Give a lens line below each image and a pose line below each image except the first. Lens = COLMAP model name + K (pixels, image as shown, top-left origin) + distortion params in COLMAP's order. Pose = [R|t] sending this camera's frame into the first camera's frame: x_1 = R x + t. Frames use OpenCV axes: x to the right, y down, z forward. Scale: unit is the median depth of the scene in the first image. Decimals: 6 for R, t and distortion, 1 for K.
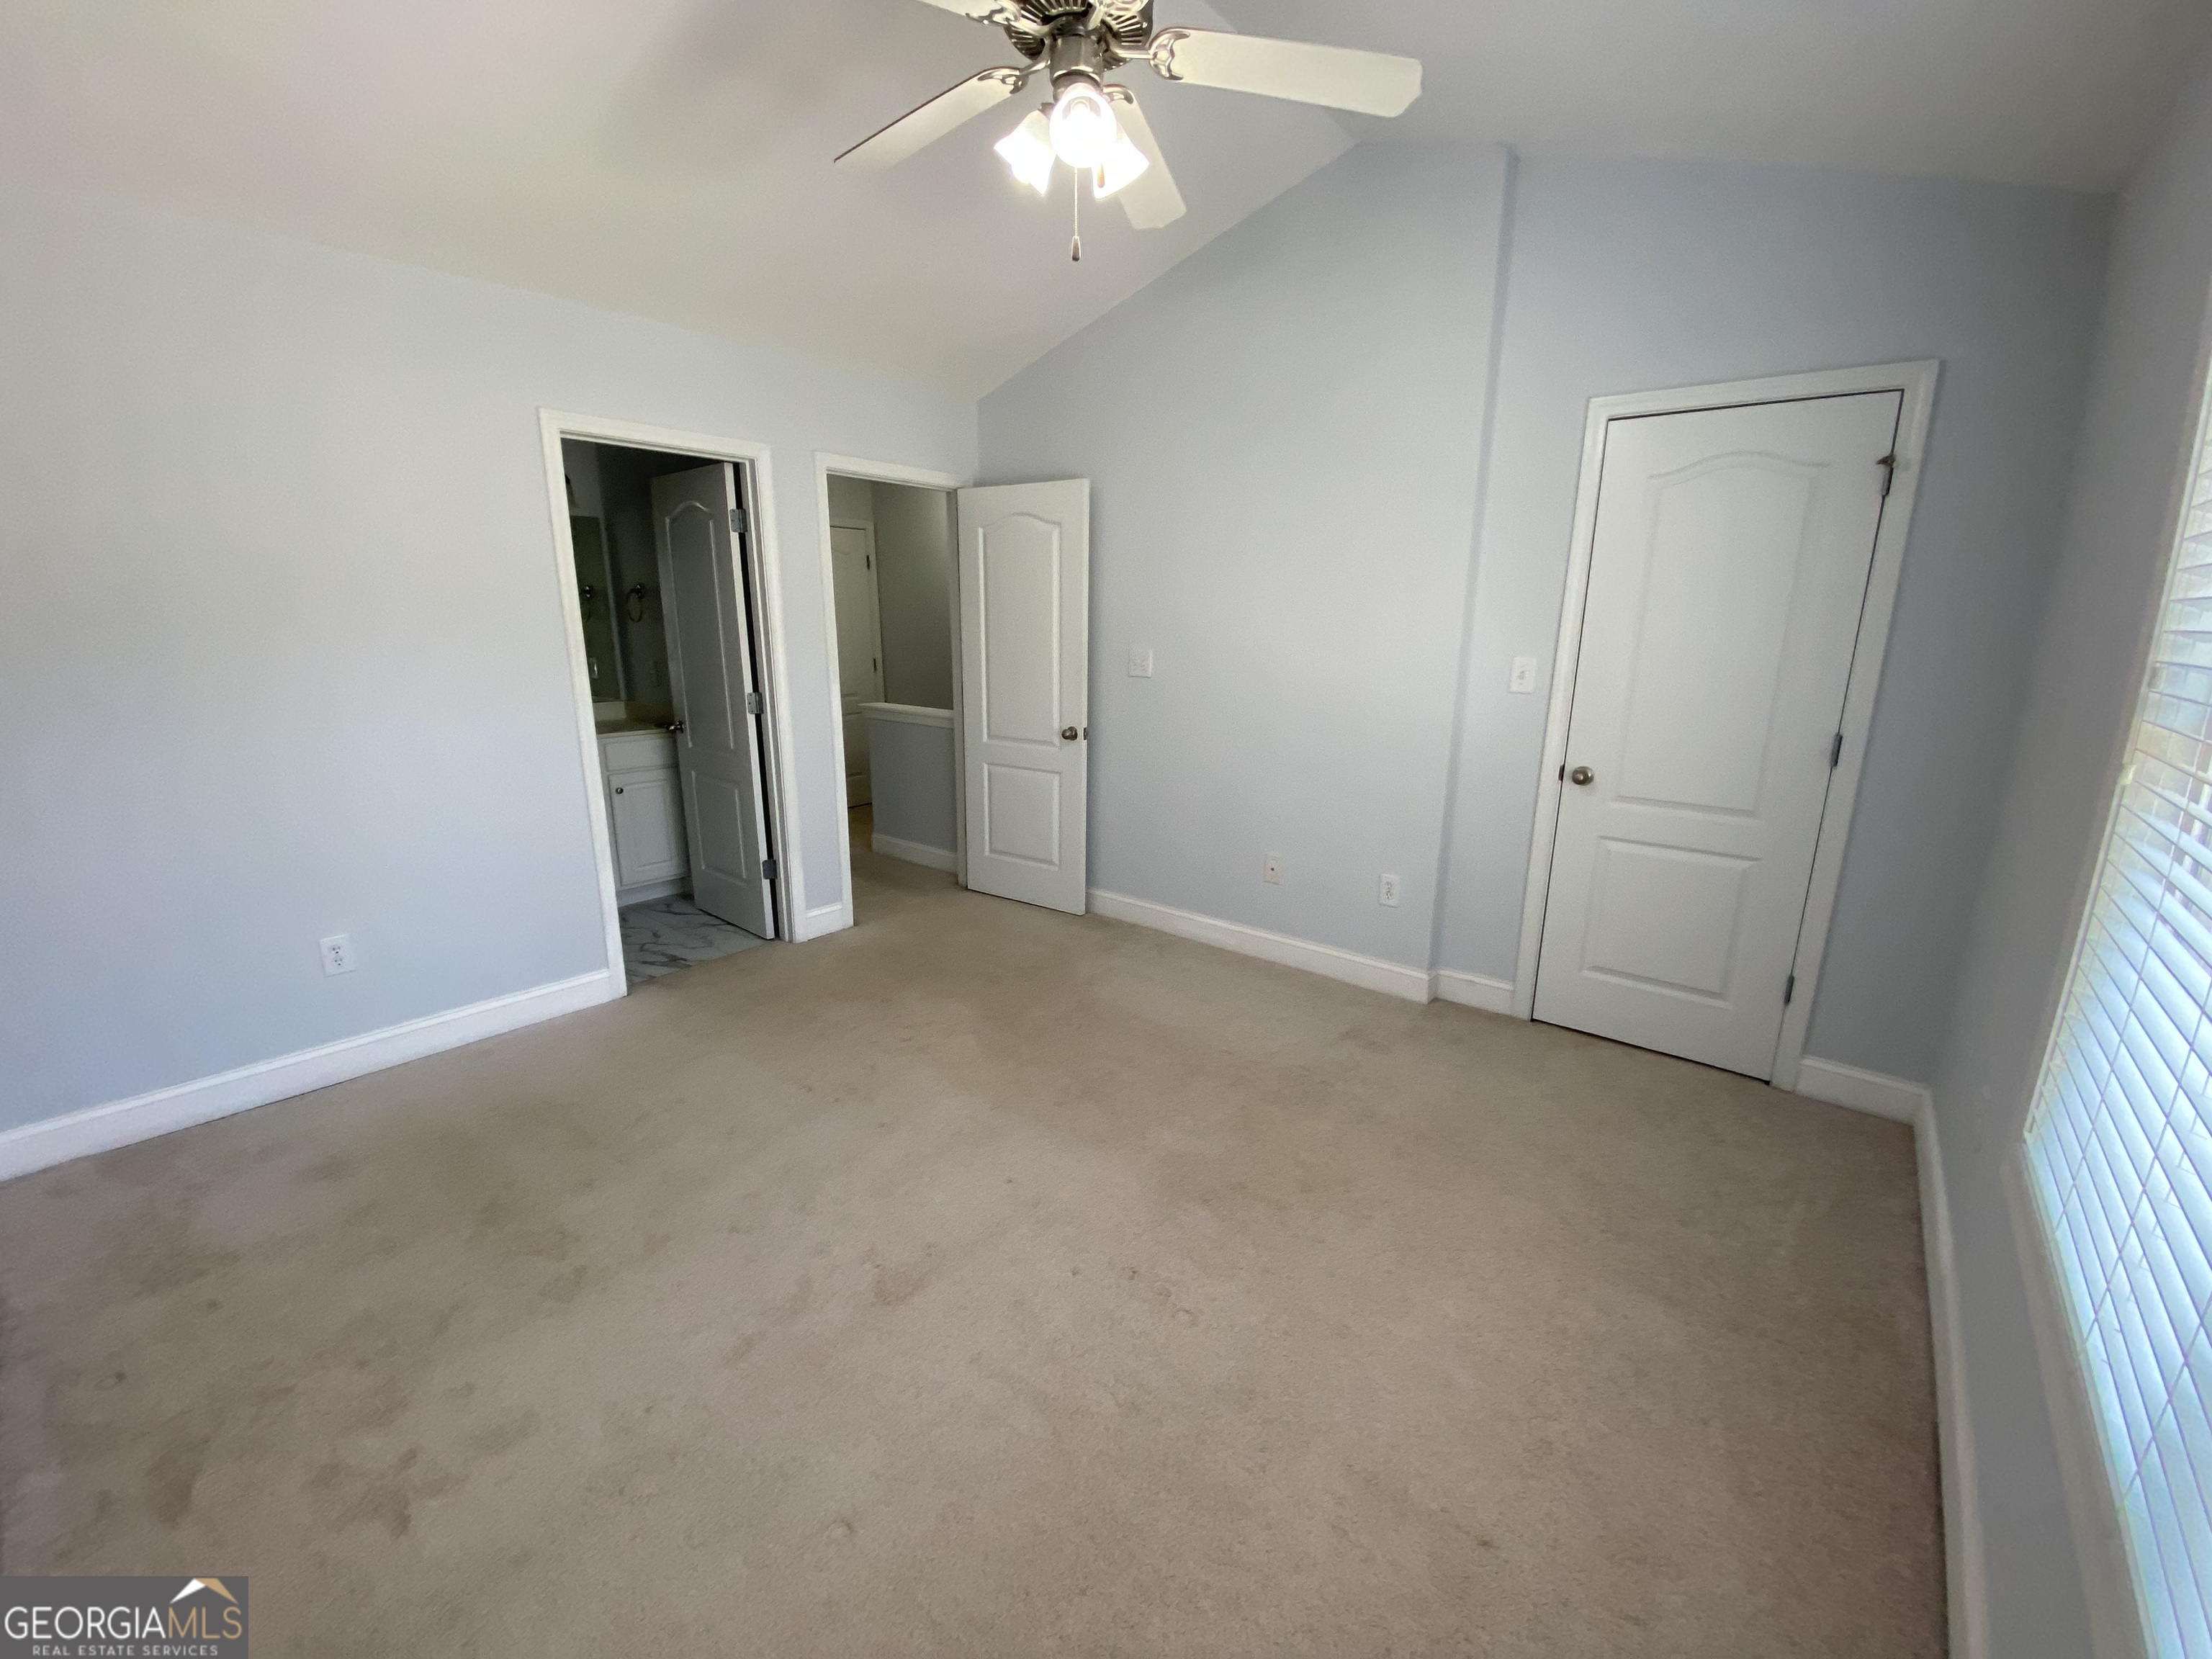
lens RADIAL K [[886.2, 0, 1112.0], [0, 886.2, 821.3], [0, 0, 1]] dist [0.008469, -0.014846]
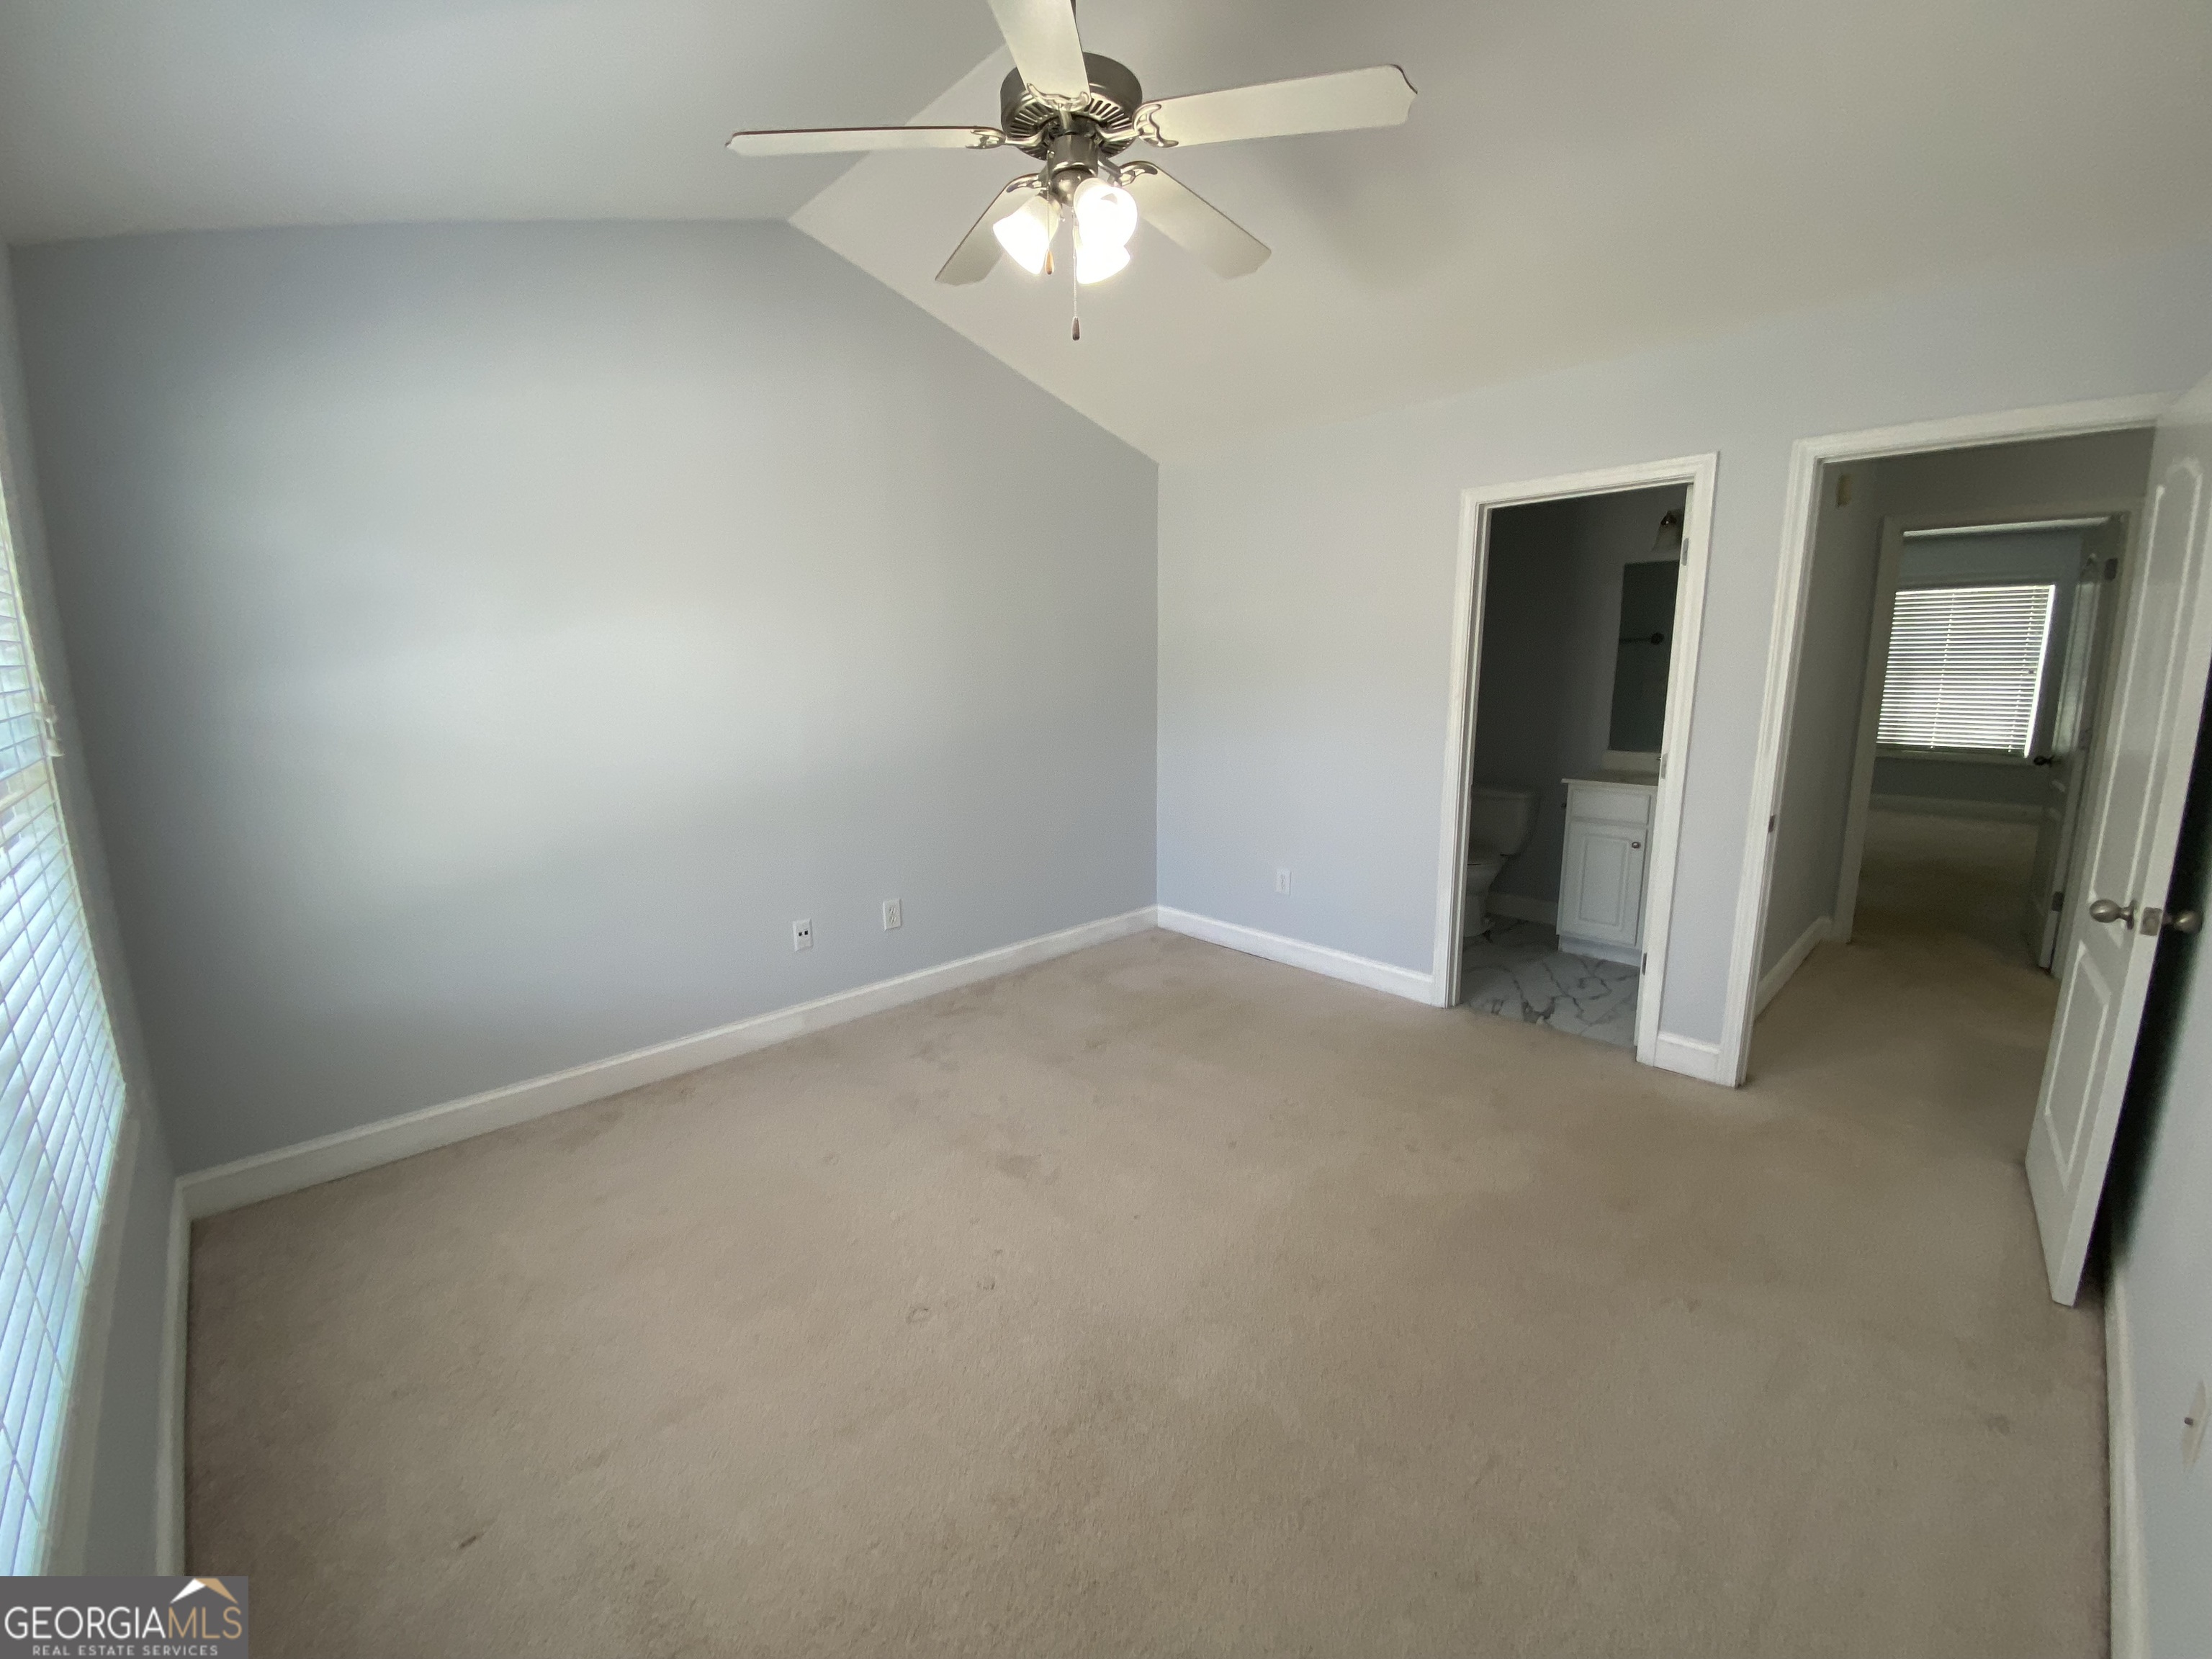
lens RADIAL K [[886.2, 0, 1103.0], [0, 886.2, 834.3], [0, 0, 1]] dist [0.008469, -0.014846]
pose [[-0.117757, 0.178340, -0.976897, 0.559236], [-0.215931, 0.955605, 0.200482, -0.144207], [0.969282, 0.234550, -0.074020, 0.643887]]
